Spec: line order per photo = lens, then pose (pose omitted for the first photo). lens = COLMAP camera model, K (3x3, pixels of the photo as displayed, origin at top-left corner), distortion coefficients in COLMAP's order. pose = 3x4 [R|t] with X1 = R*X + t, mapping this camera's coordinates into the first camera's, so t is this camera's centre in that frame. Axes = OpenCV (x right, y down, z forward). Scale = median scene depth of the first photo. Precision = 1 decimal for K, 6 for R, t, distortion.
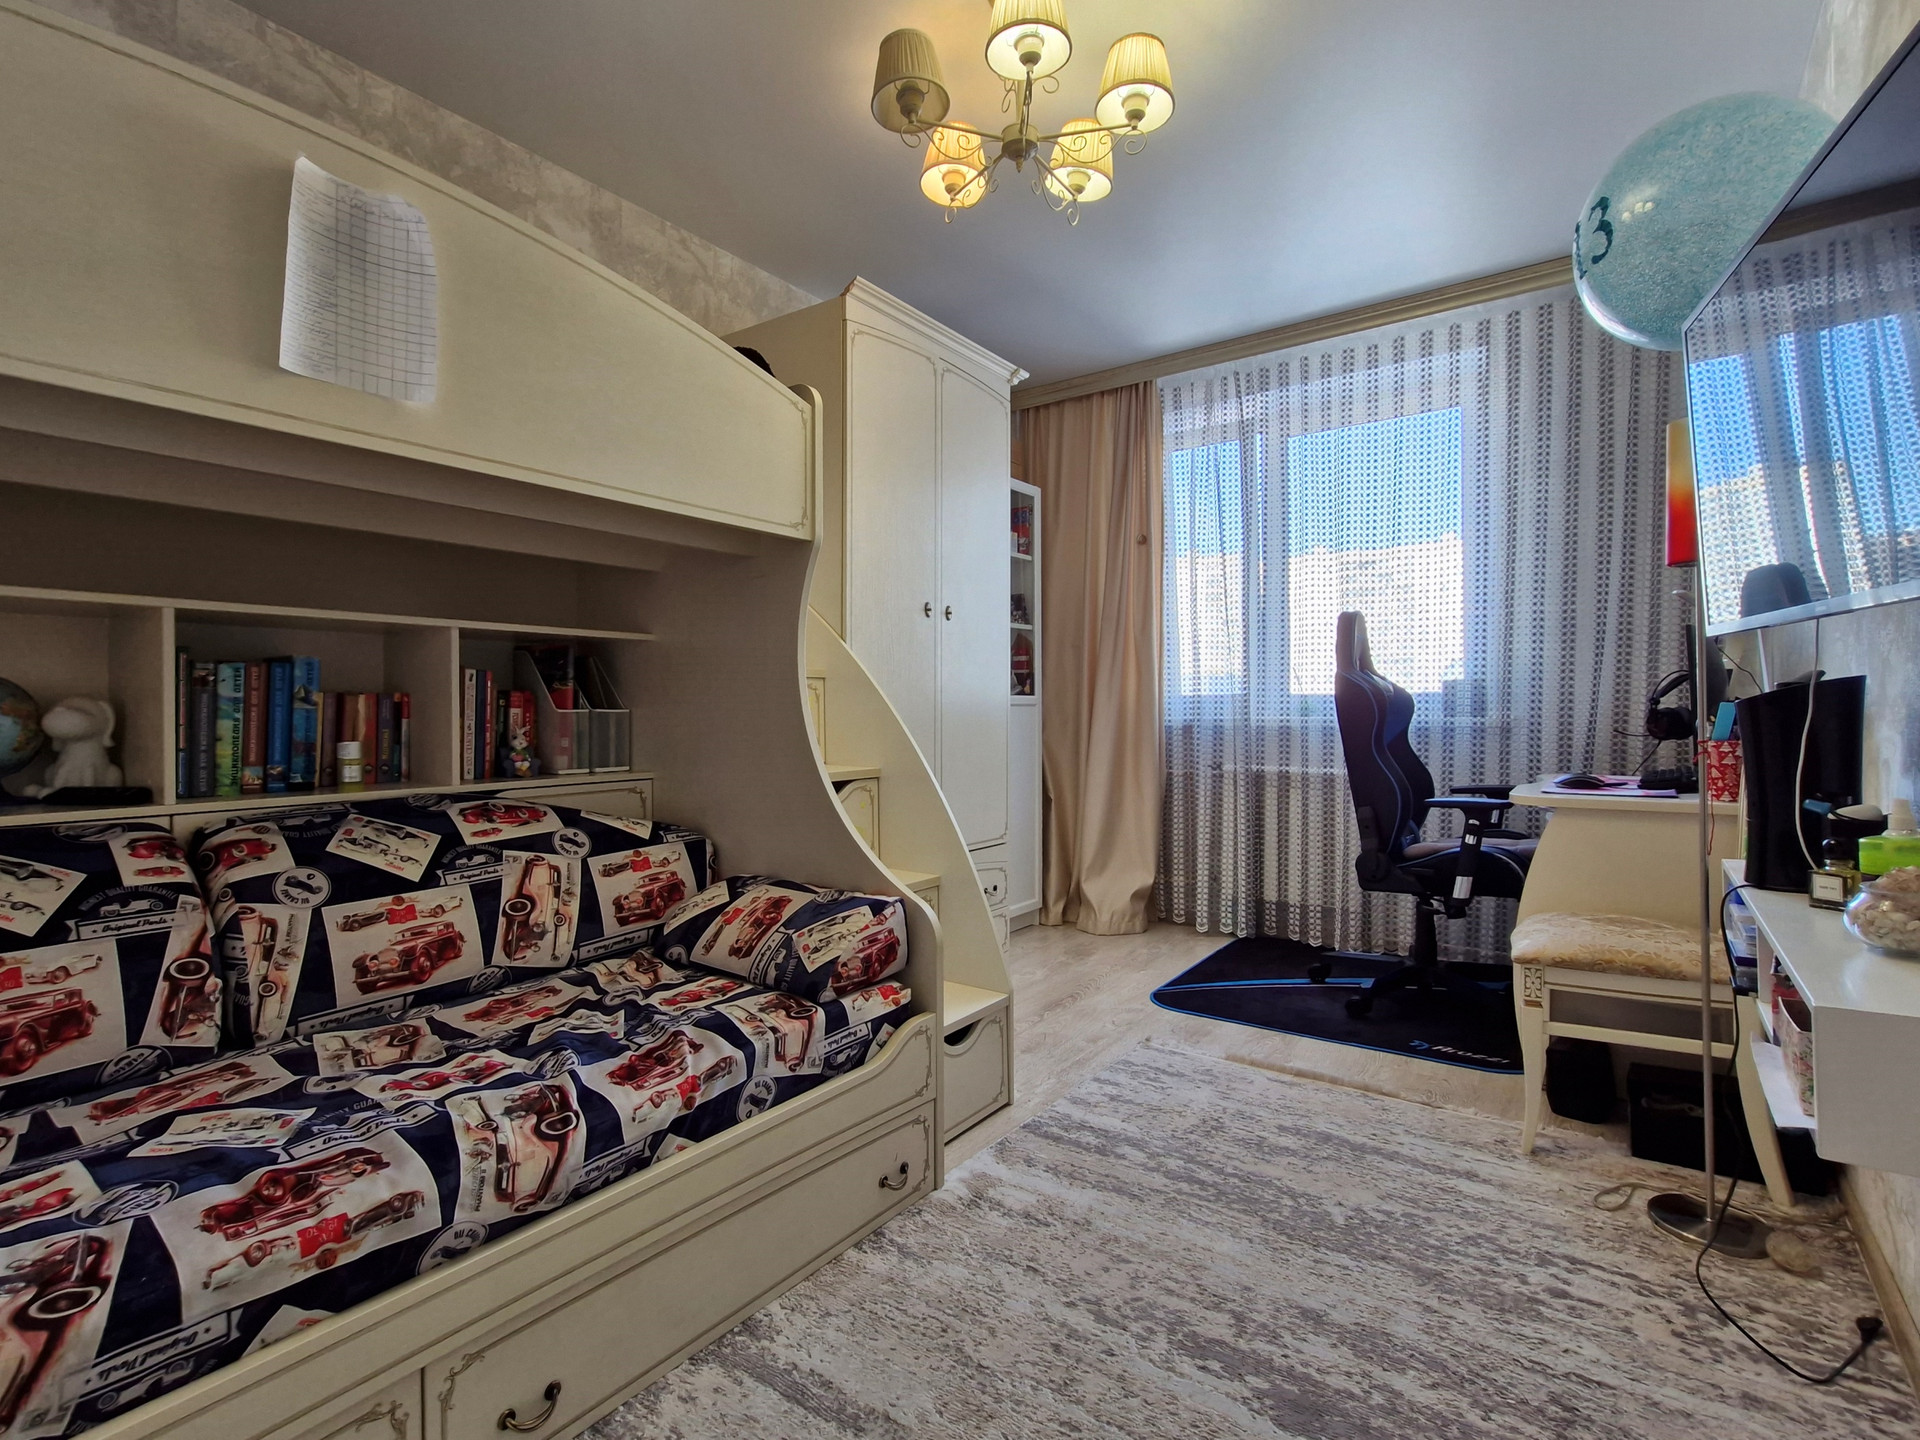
lens RADIAL K [[932.9, 0, 960.6], [0, 932.9, 715.9], [0, 0, 1]] dist [0.004744, -0.002296]
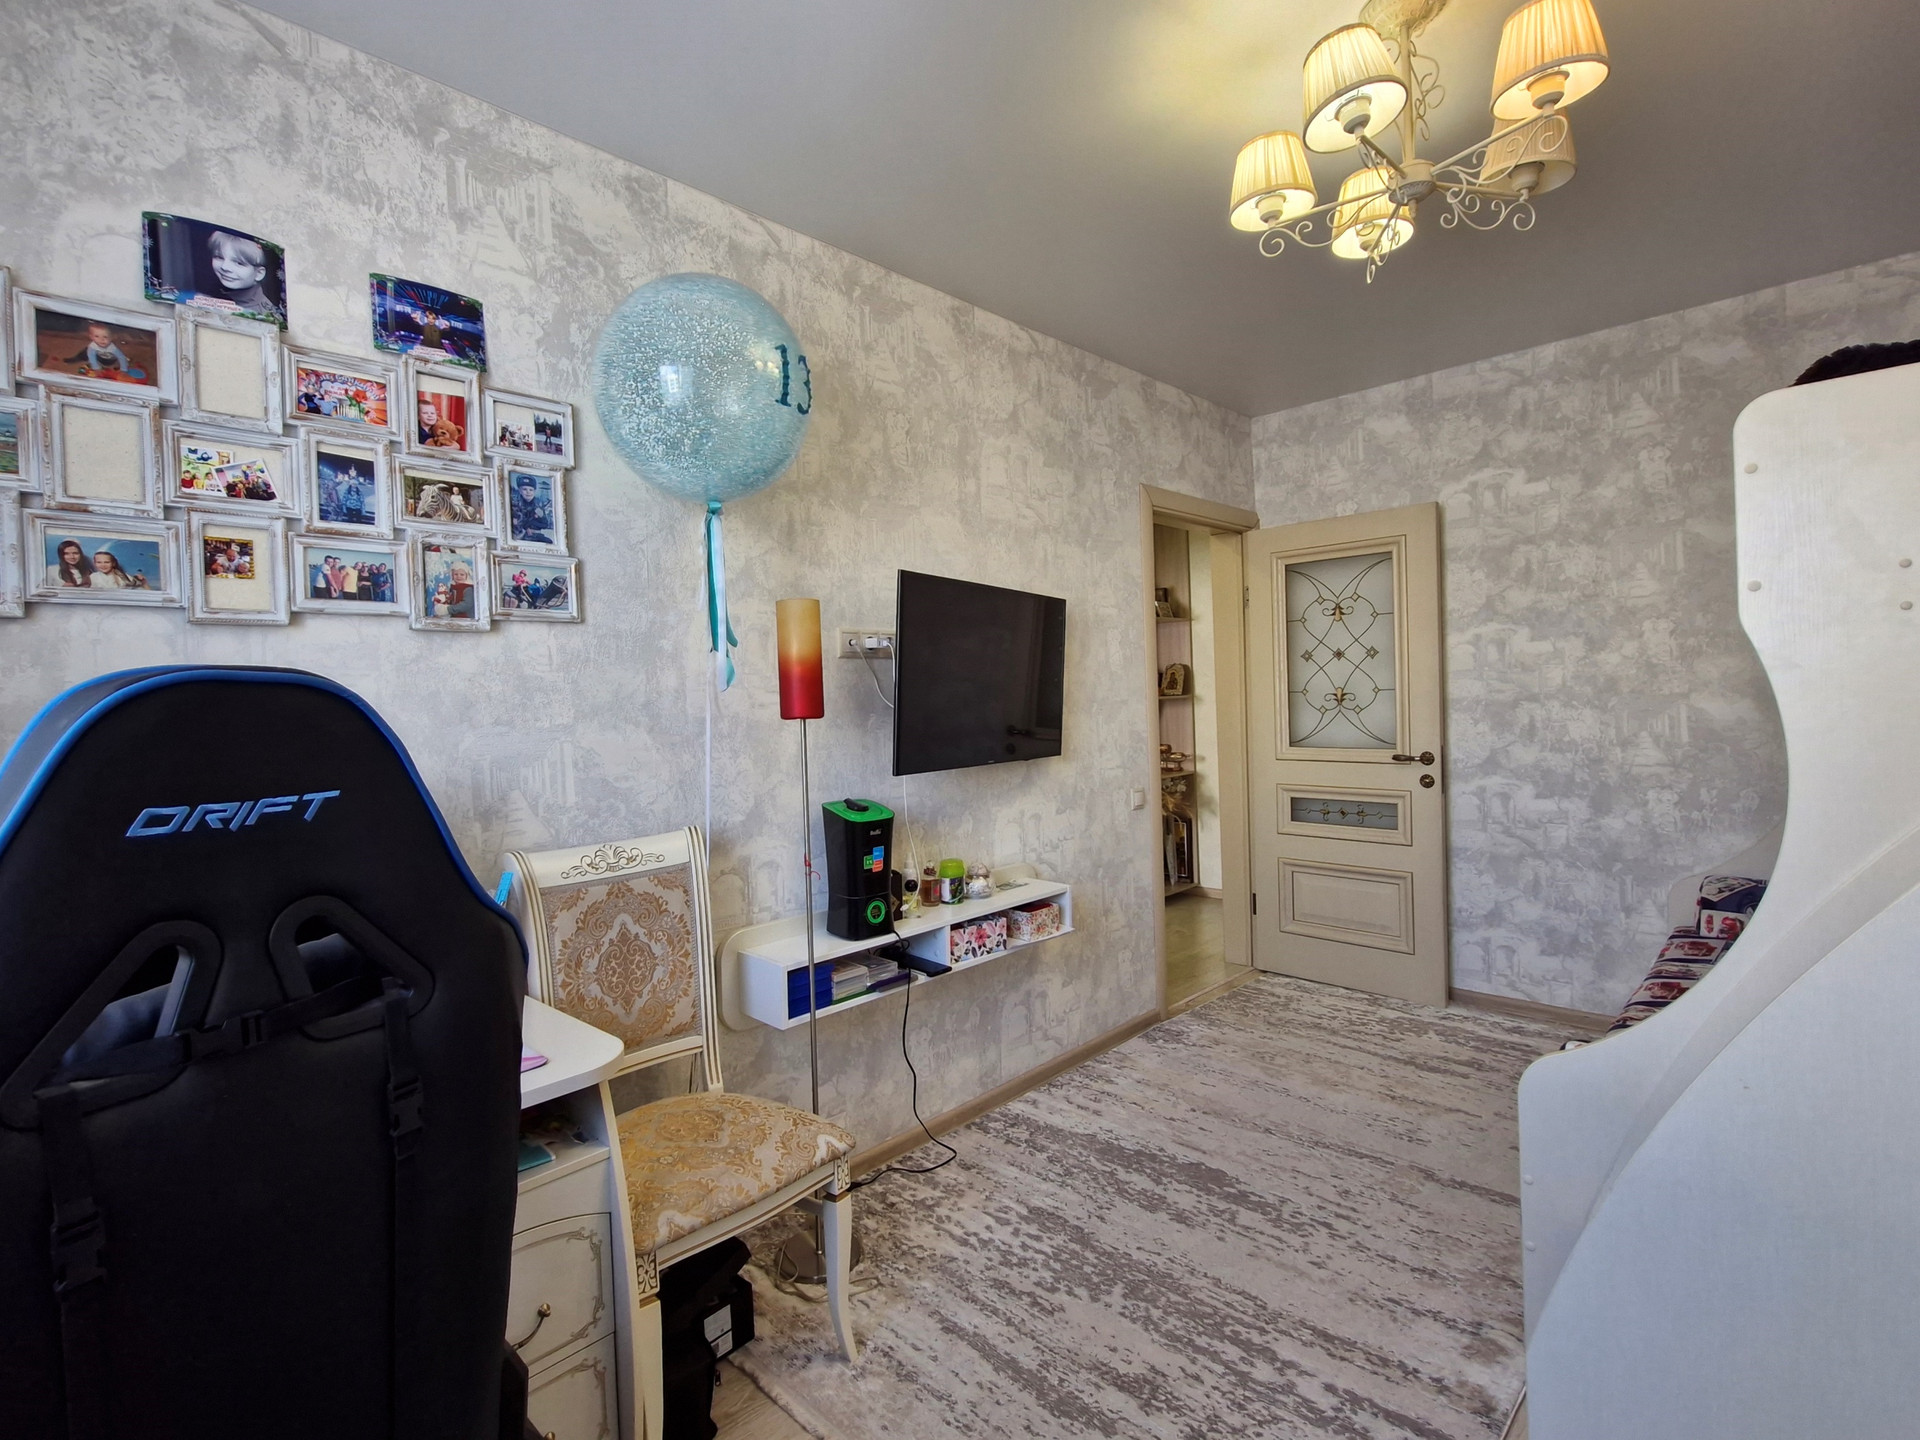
lens RADIAL K [[932.9, 0, 959.7], [0, 932.9, 719.9], [0, 0, 1]] dist [0.004744, -0.002296]
pose [[-0.988515, 0.033973, 0.147254, 0.464643], [0.038382, 0.998893, 0.027207, -0.209741], [-0.146166, 0.032547, -0.988724, 2.430751]]
